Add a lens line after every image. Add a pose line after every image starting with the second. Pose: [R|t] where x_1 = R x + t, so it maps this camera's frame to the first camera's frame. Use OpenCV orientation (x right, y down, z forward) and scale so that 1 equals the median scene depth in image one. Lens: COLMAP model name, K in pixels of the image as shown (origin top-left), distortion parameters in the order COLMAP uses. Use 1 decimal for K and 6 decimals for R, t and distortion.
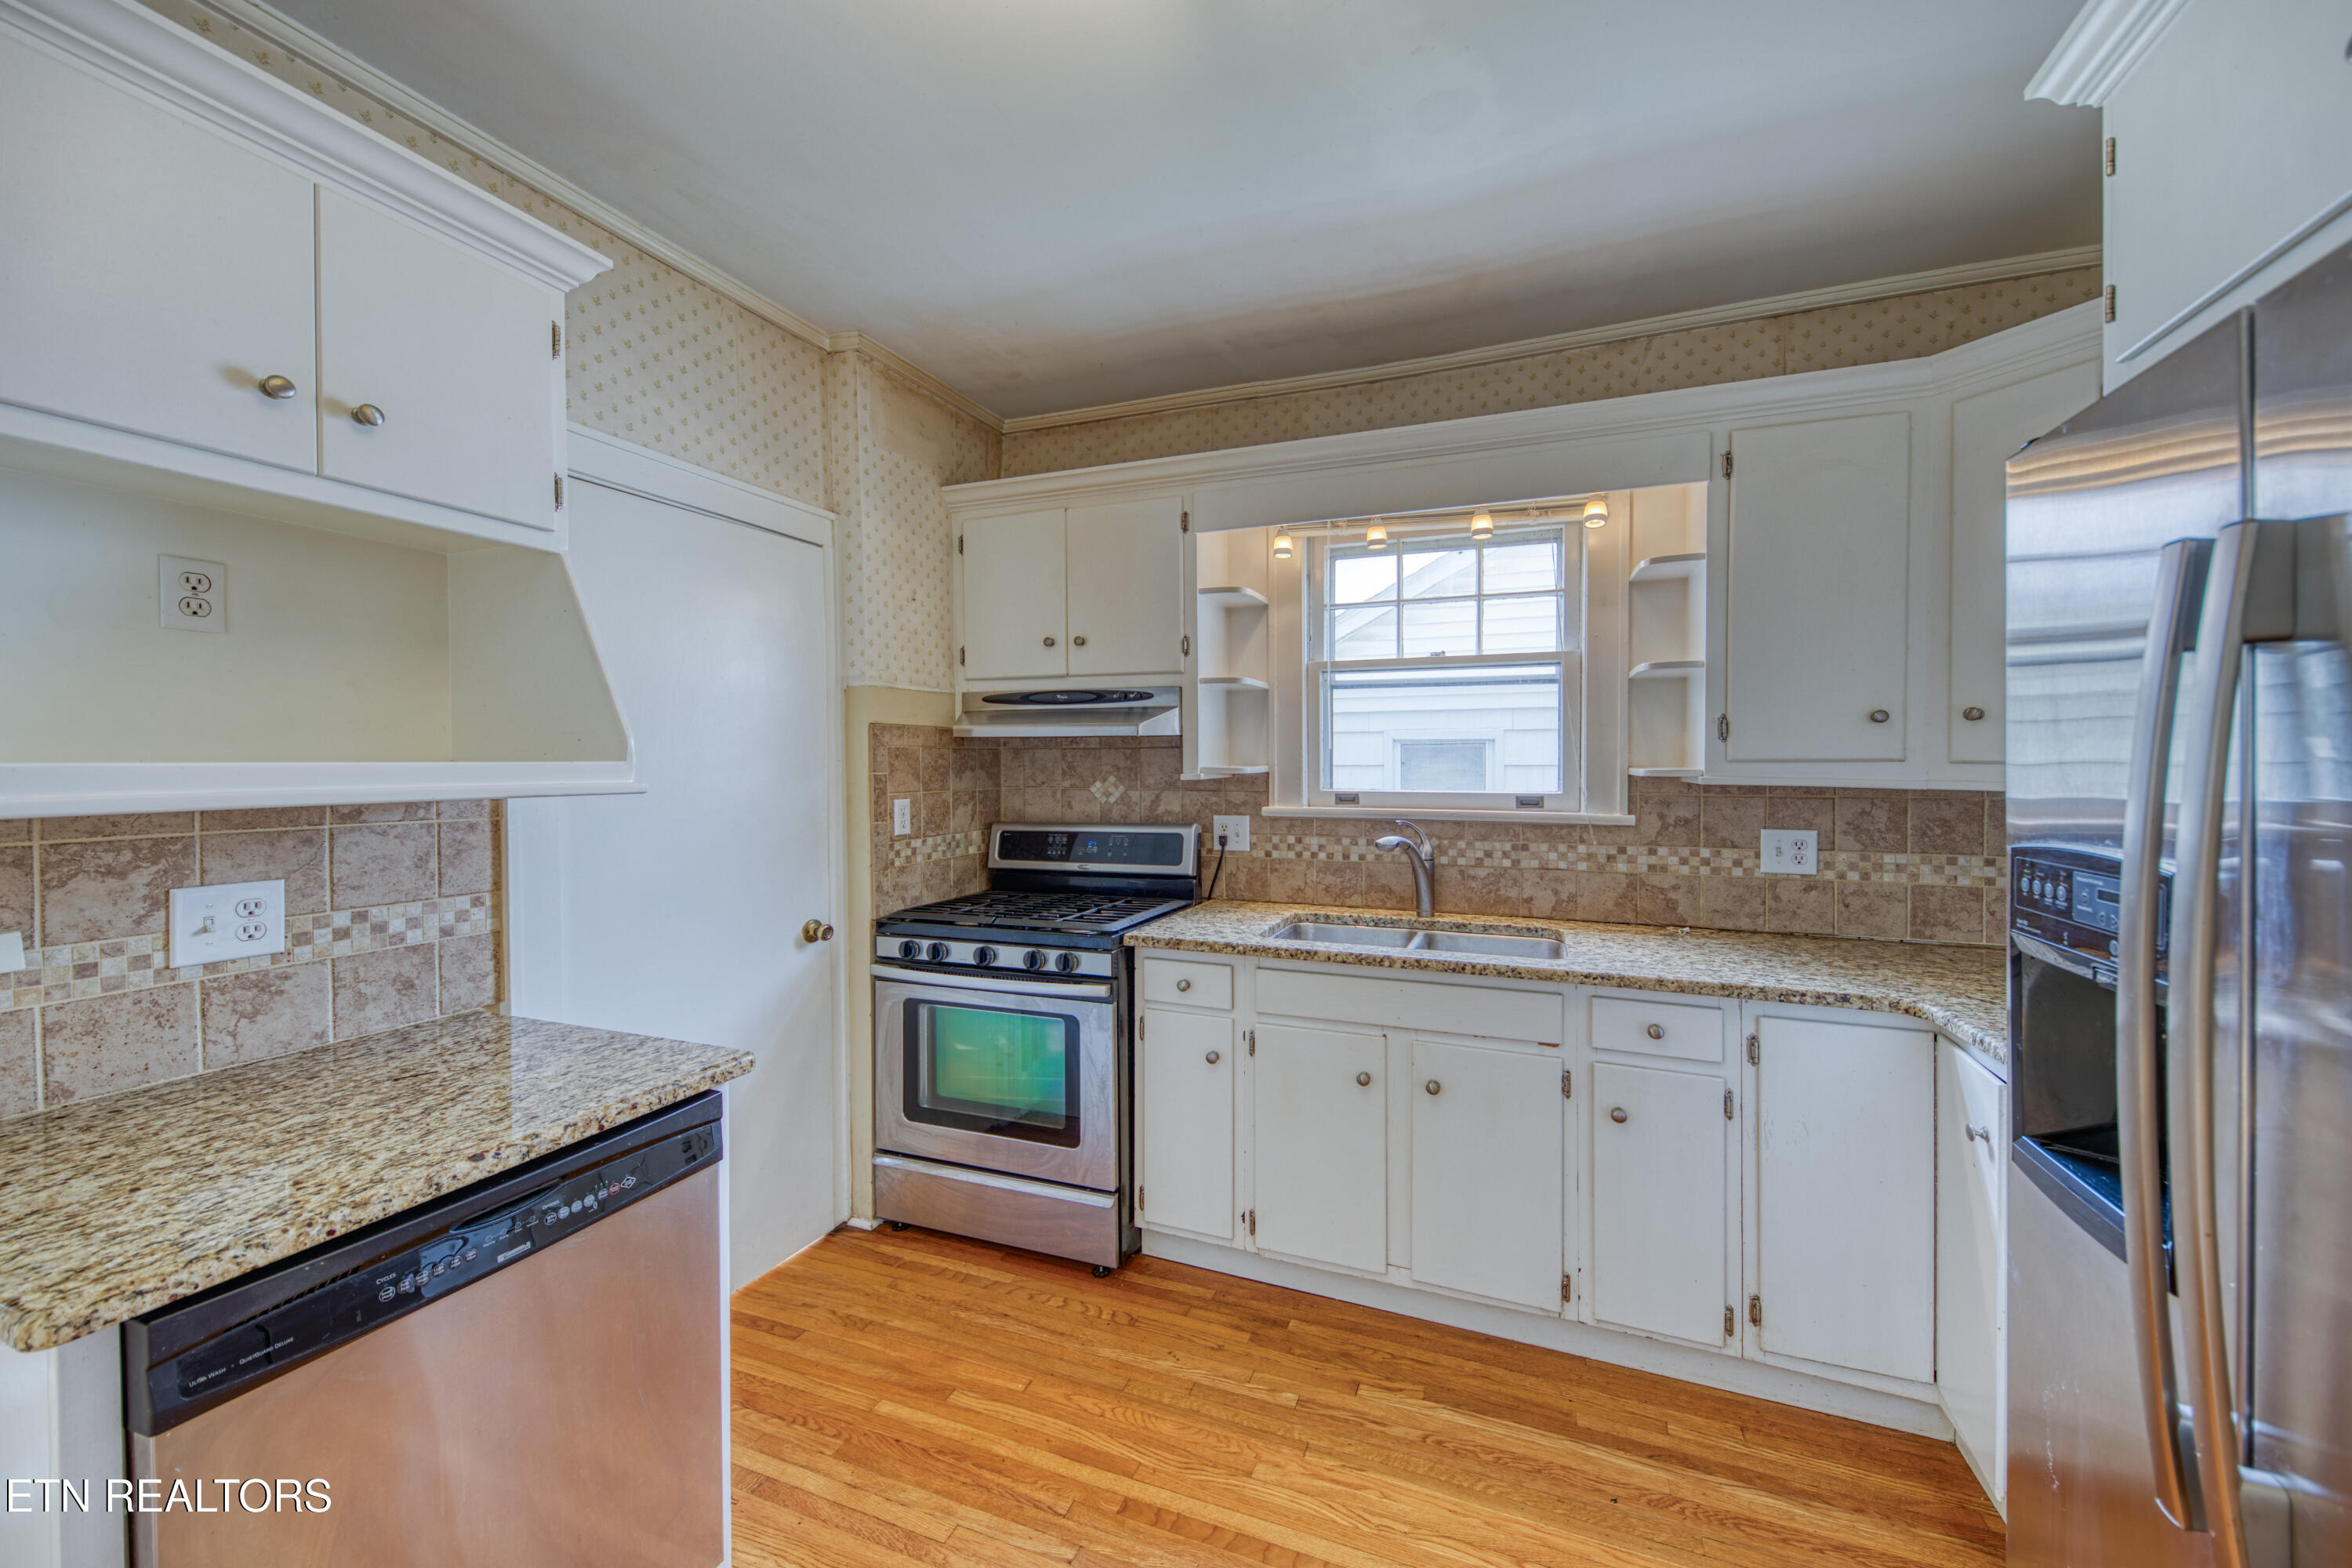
lens RADIAL K [[860.7, 0, 1192.6], [0, 860.7, 768.8], [0, 0, 1]] dist [0.006498, -0.003930]
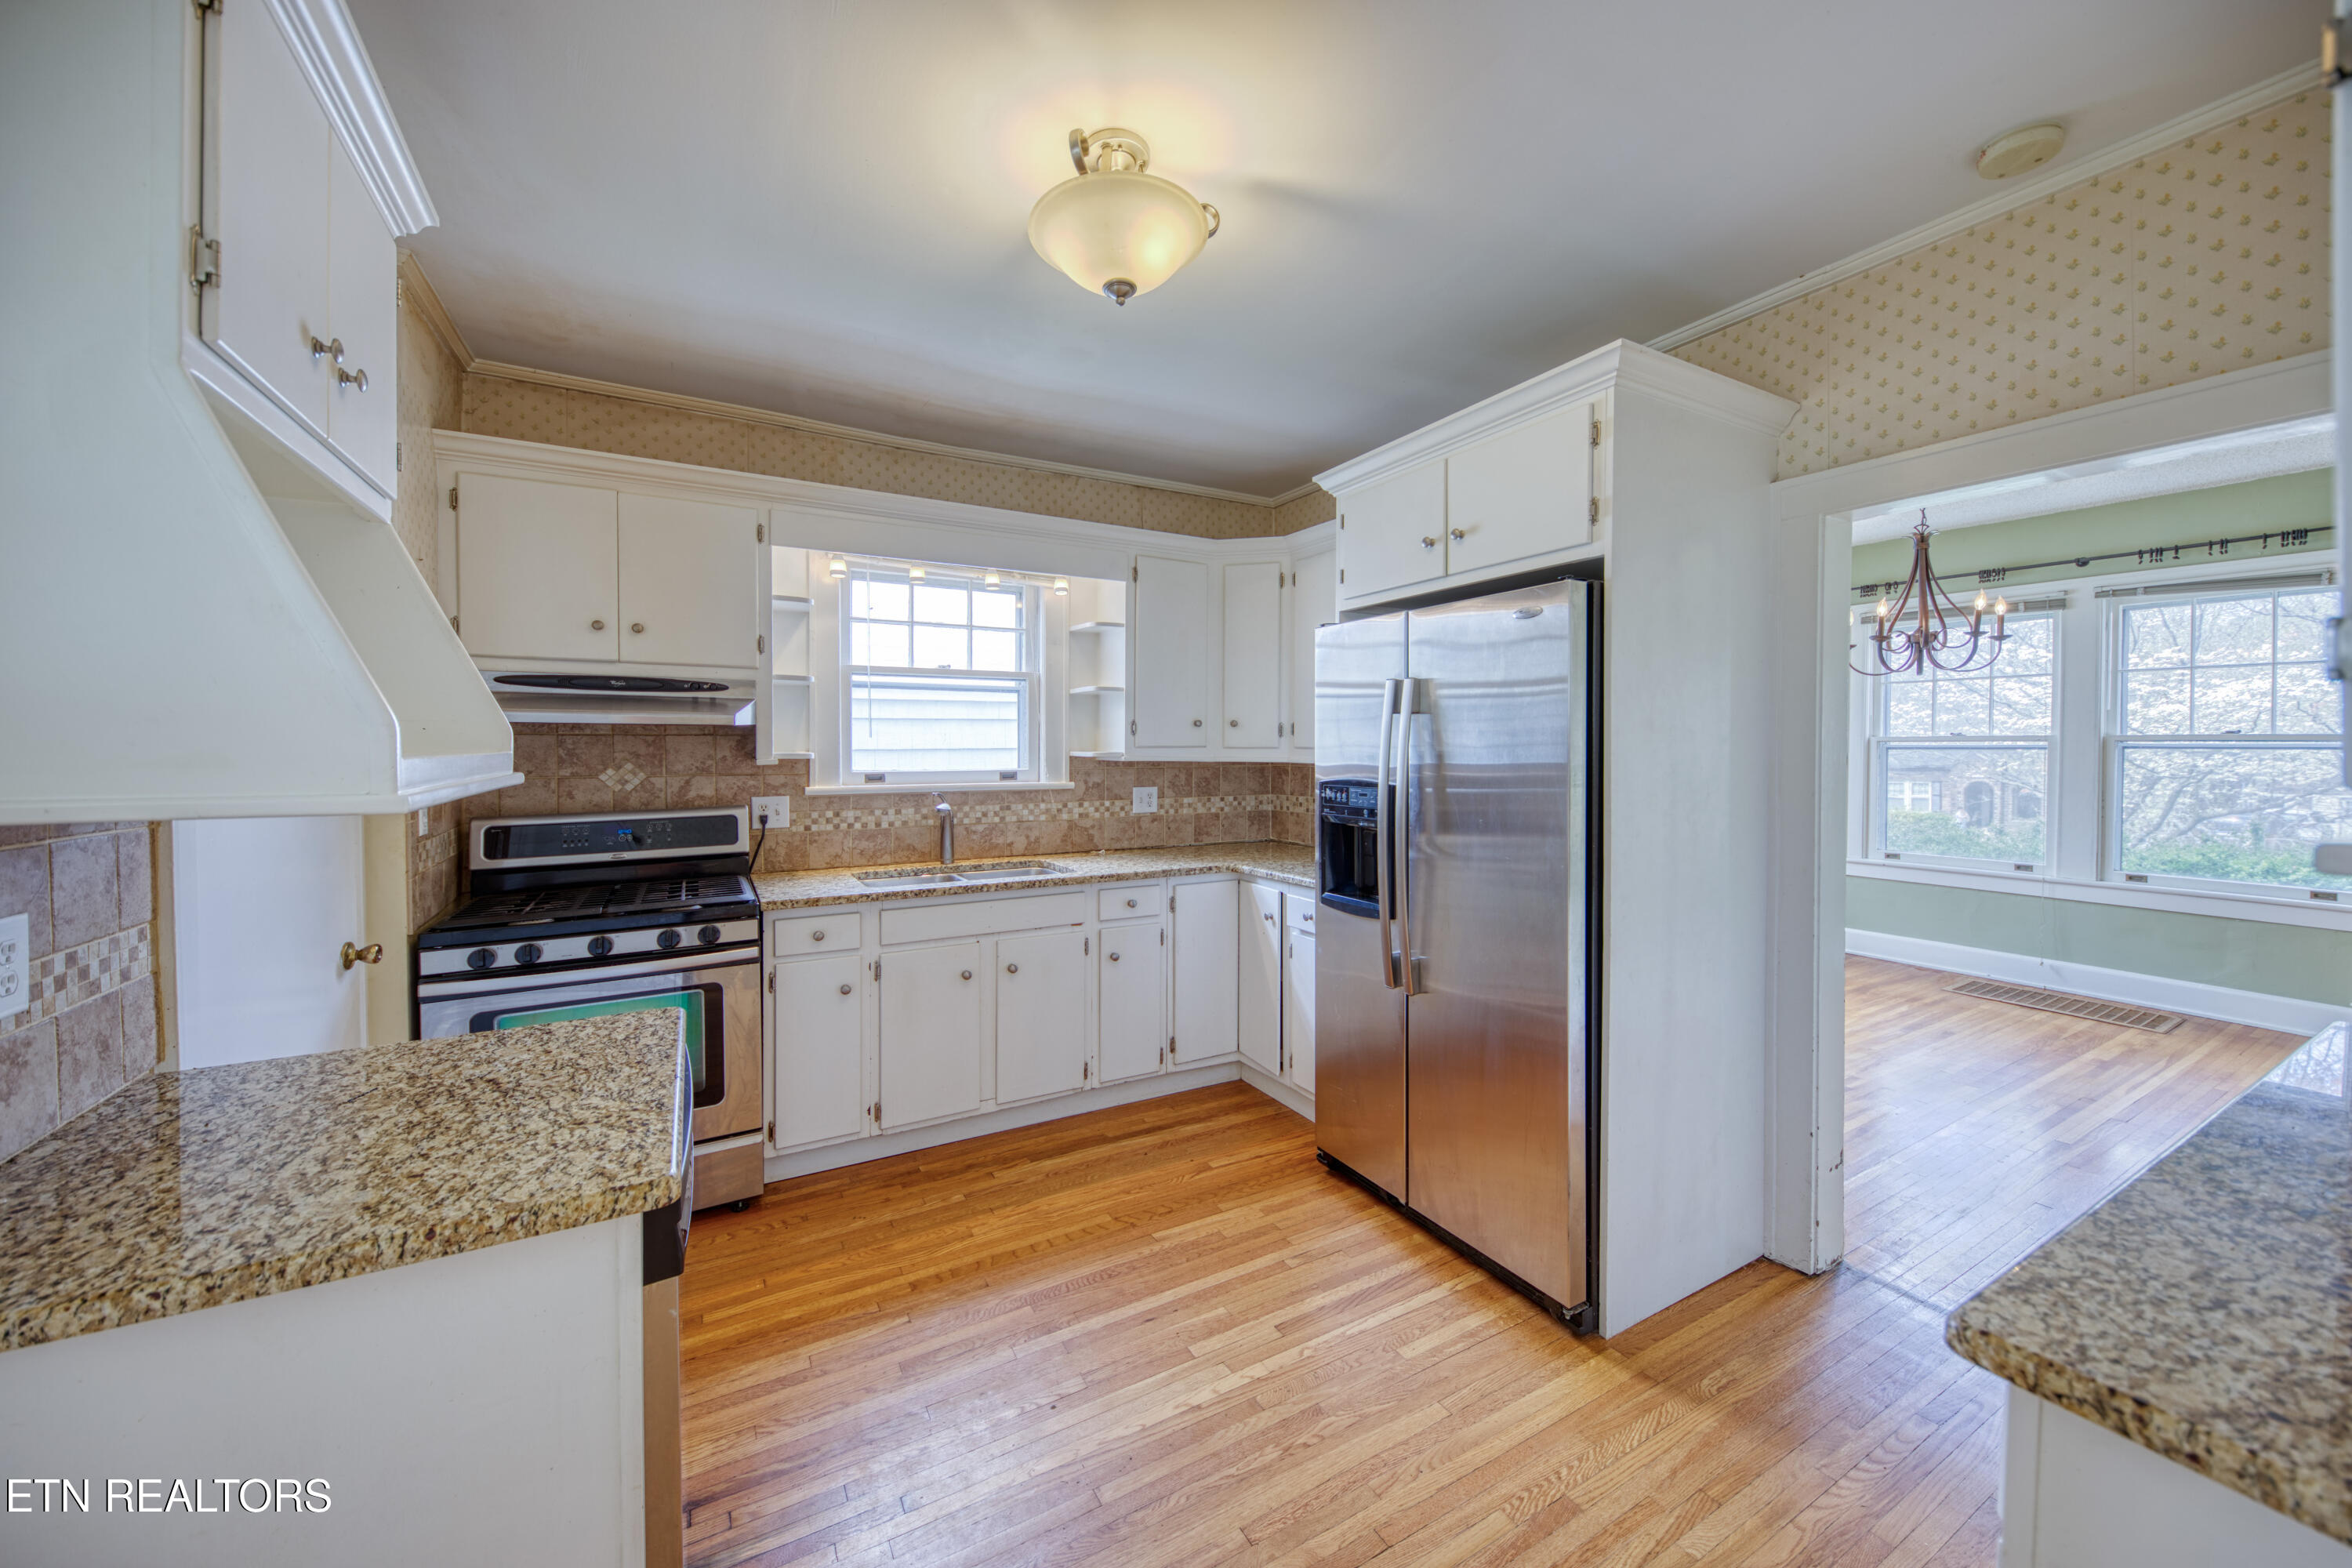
lens RADIAL K [[860.7, 0, 1167.4], [0, 860.7, 768.0], [0, 0, 1]] dist [0.006498, -0.003930]
pose [[0.643741, -0.020695, 0.764963, -0.591294], [0.007841, 0.999760, 0.020448, -0.002238], [-0.765203, -0.007165, 0.643749, -0.136538]]
